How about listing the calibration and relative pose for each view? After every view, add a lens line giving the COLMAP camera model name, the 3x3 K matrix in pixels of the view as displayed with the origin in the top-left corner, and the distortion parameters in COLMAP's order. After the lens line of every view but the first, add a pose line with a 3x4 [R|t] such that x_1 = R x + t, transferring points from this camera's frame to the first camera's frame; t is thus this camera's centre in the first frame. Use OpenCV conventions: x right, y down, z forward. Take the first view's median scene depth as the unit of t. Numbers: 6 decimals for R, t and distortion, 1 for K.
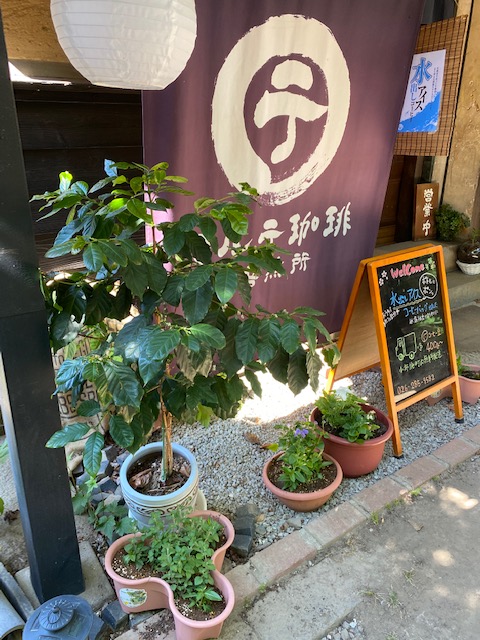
lens RADIAL K [[513.2, 0, 237.7], [0, 513.2, 322.7], [0, 0, 1]] dist [0.039855, -0.056197]
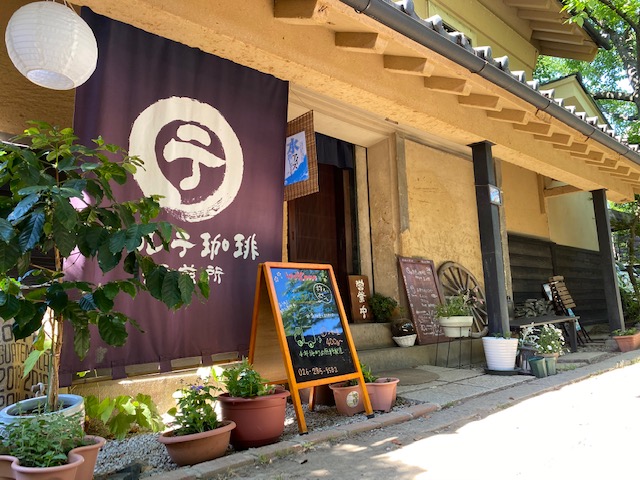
lens RADIAL K [[513.2, 0, 319.3], [0, 513.2, 245.7], [0, 0, 1]] dist [0.039855, -0.056197]
pose [[0.992932, -0.026580, 0.115667, 0.245296], [0.082934, 0.852548, -0.516027, 0.506618], [-0.084896, 0.521973, 0.848727, -0.103506]]
